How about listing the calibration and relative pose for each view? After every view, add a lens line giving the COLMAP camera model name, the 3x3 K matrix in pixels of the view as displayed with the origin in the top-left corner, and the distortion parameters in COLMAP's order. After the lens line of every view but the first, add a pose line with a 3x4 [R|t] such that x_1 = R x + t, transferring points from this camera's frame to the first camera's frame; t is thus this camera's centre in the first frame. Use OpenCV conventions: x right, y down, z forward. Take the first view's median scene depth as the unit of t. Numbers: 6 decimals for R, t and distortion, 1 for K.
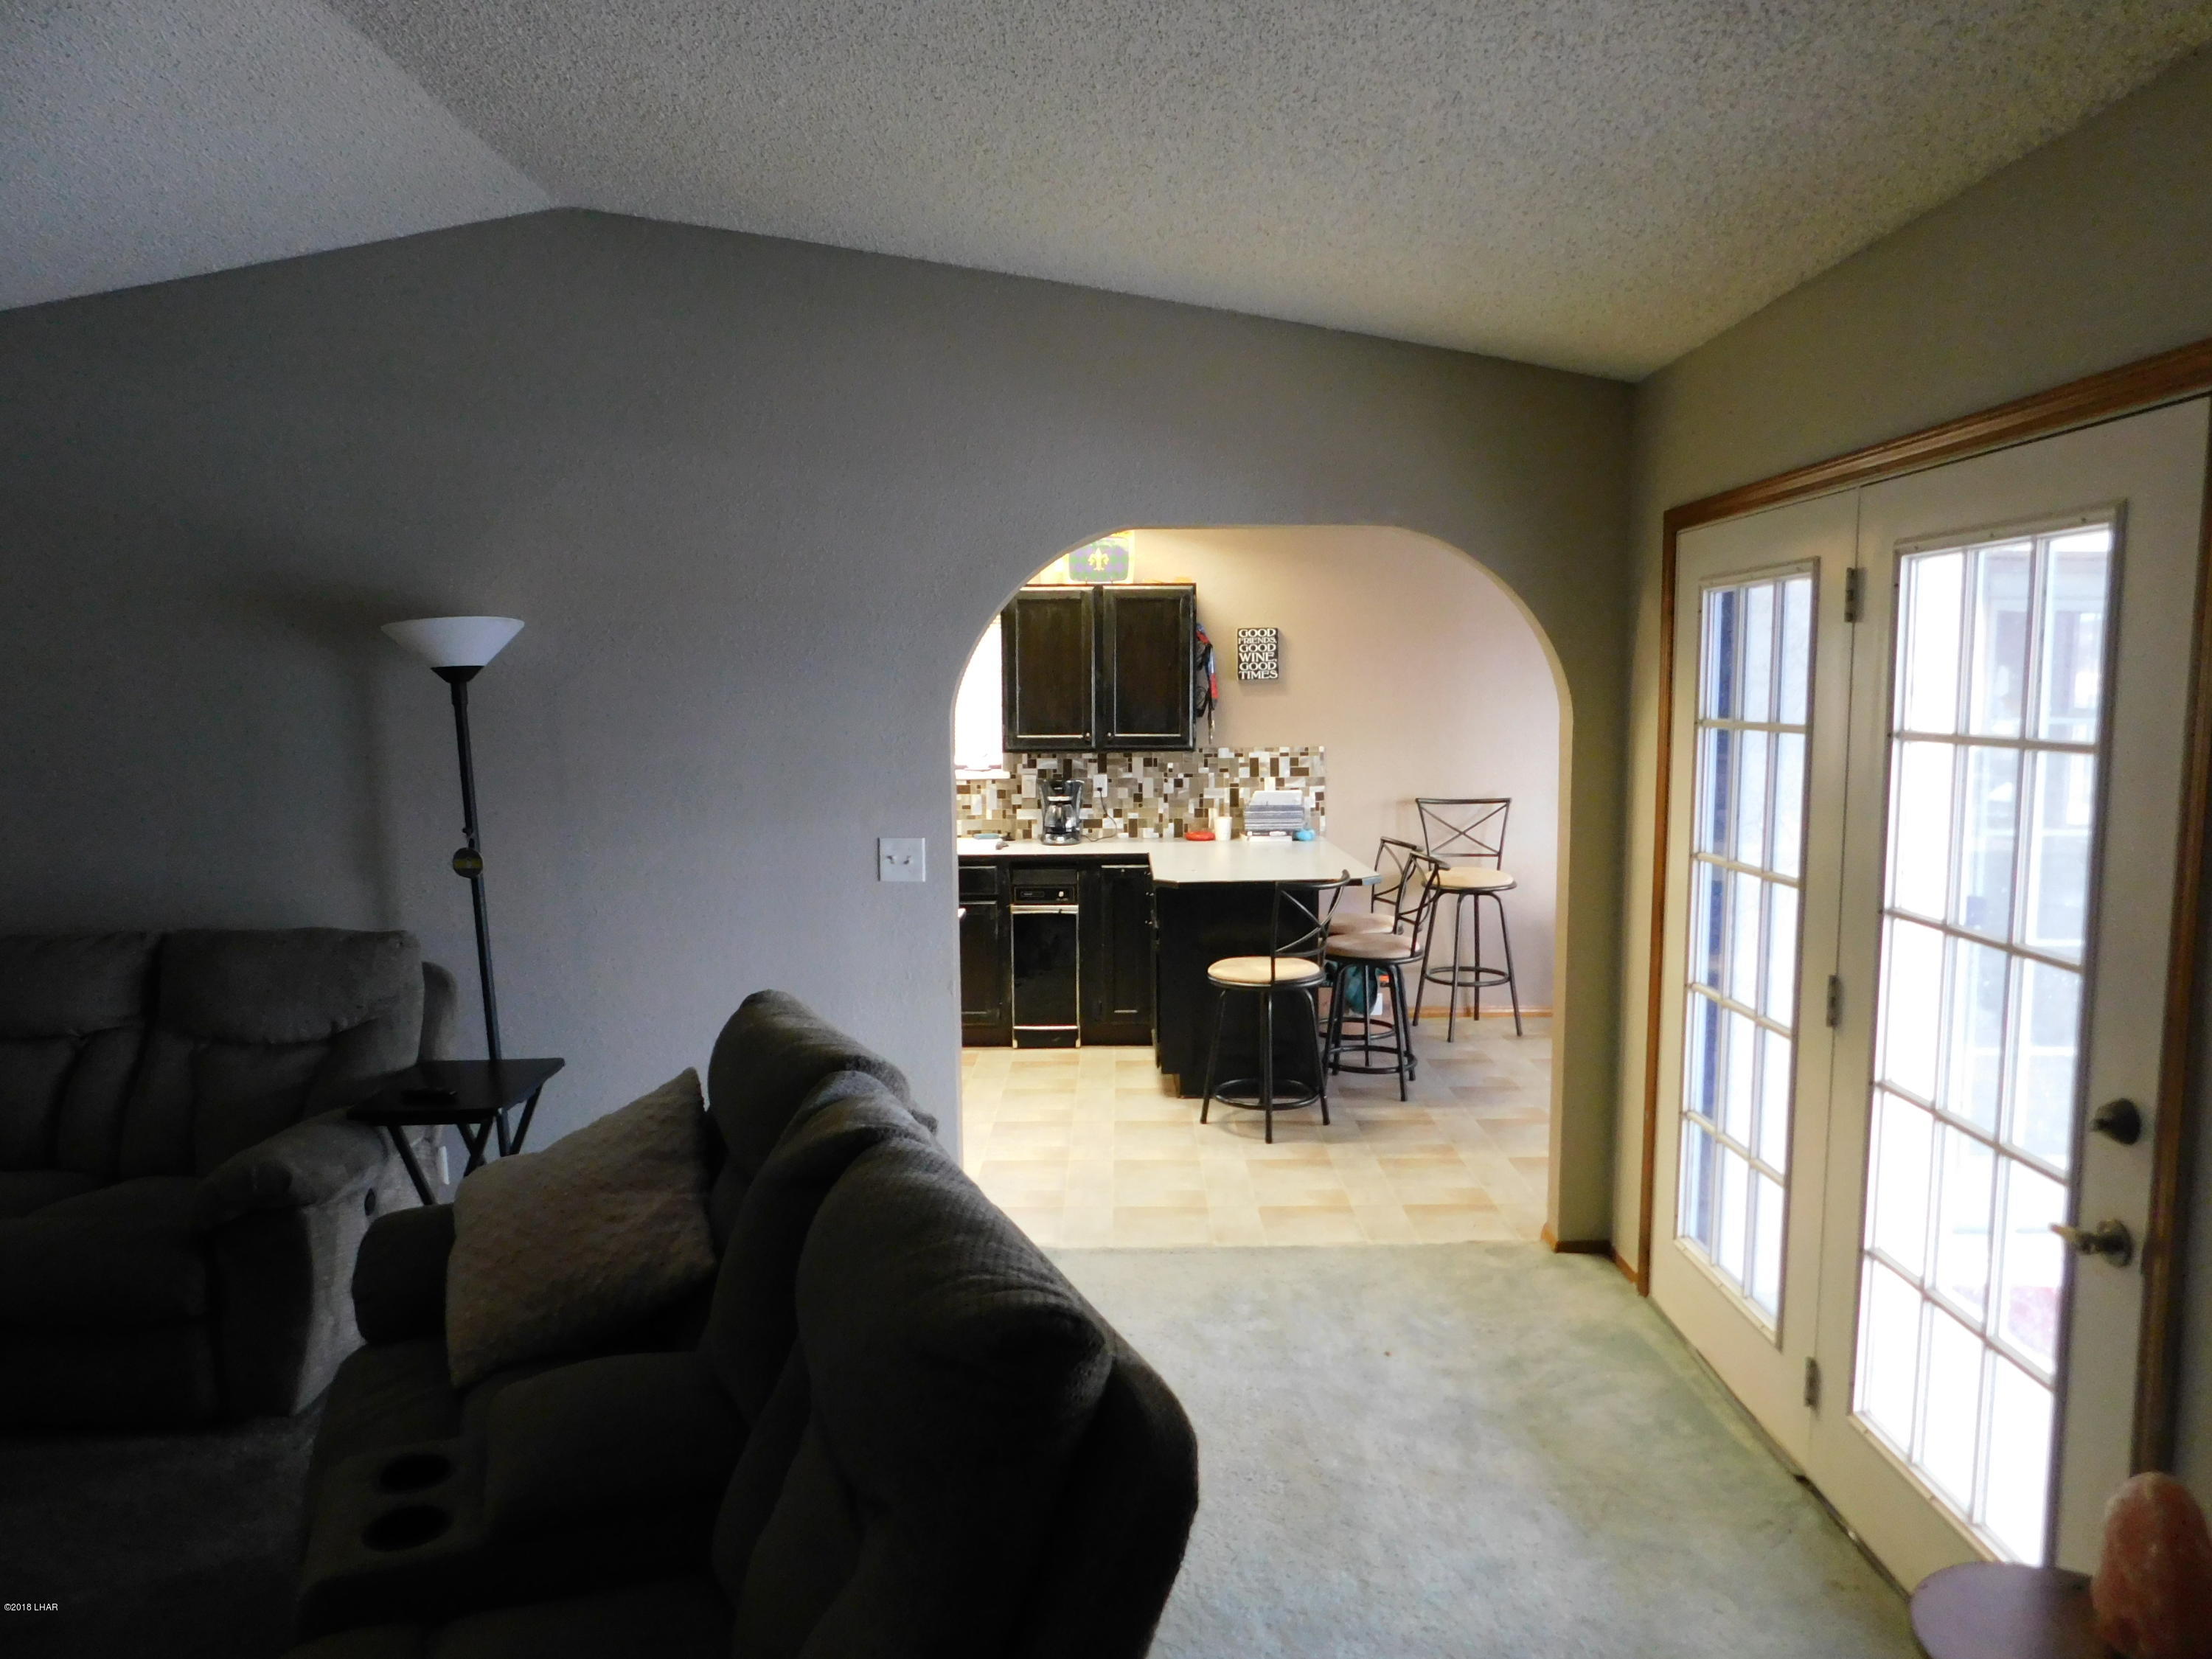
lens RADIAL K [[1462.4, 0, 1109.9], [0, 1462.4, 822.2], [0, 0, 1]] dist [-0.068757, 0.053891]
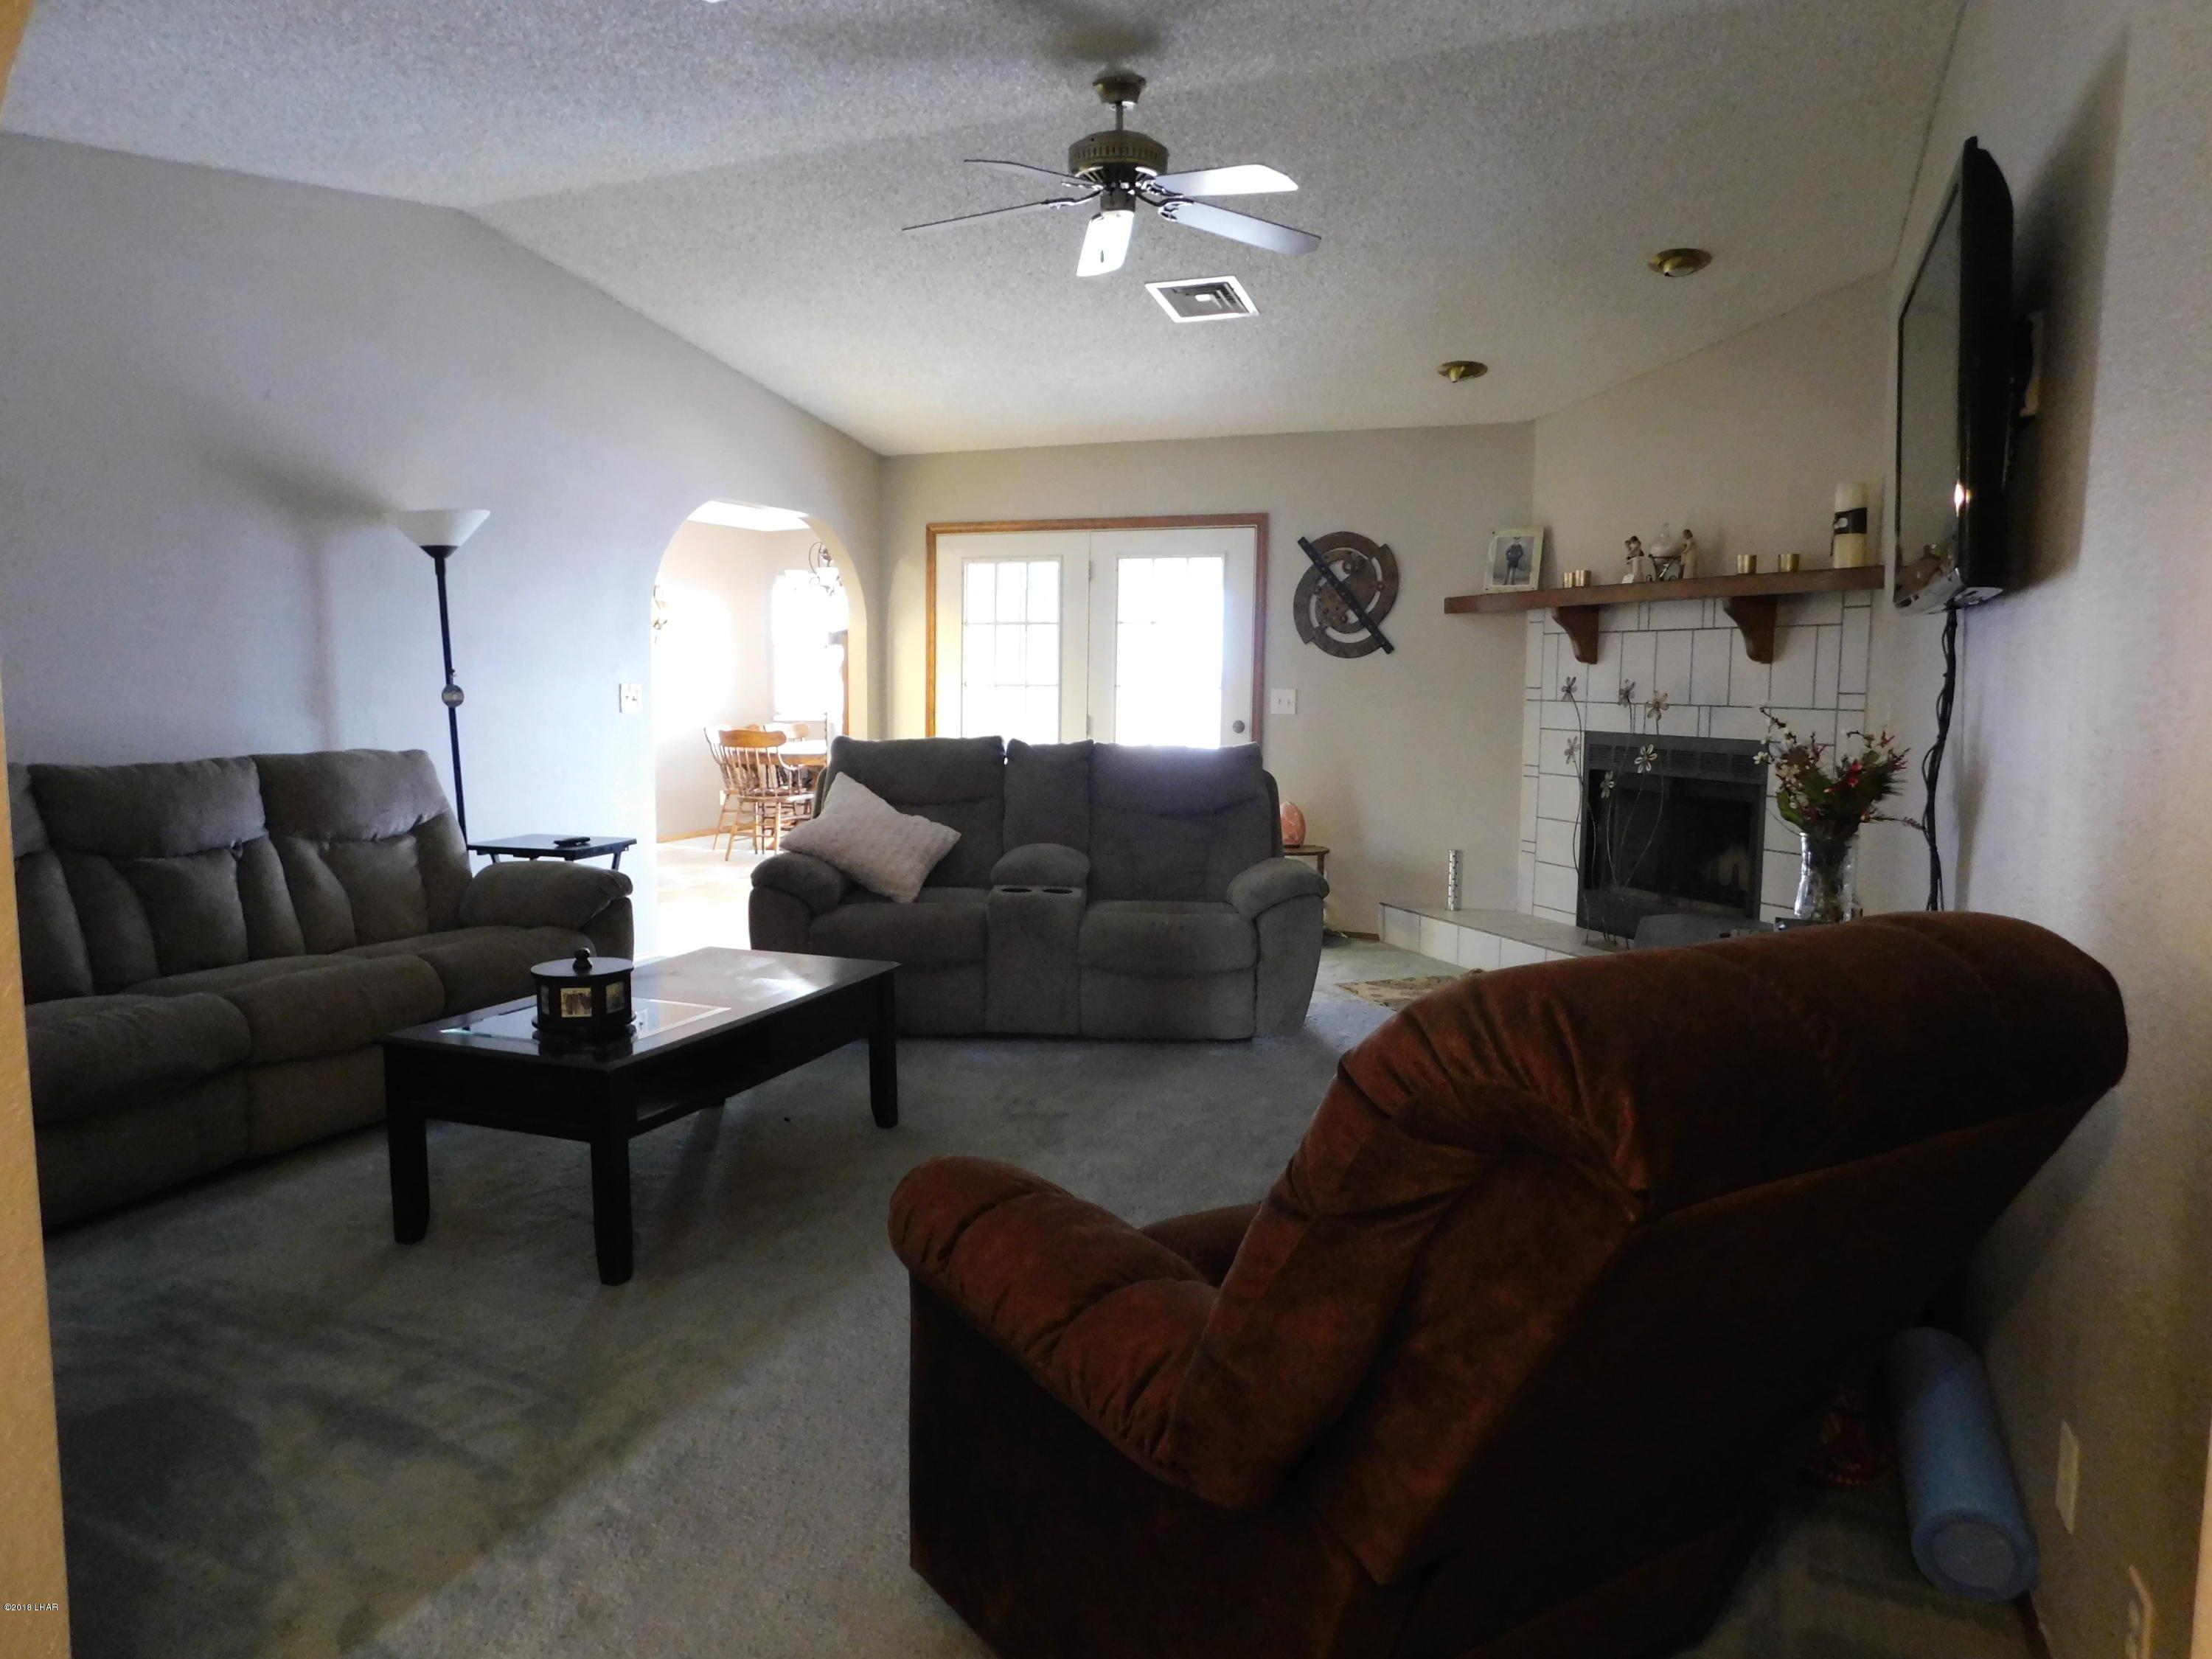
lens RADIAL K [[1462.4, 0, 1107.8], [0, 1462.4, 832.7], [0, 0, 1]] dist [-0.068757, 0.053891]
pose [[0.402718, -0.087382, 0.911143, -1.457423], [0.069839, 0.995464, 0.064600, 0.111760], [-0.912656, 0.037617, 0.406994, -0.079971]]
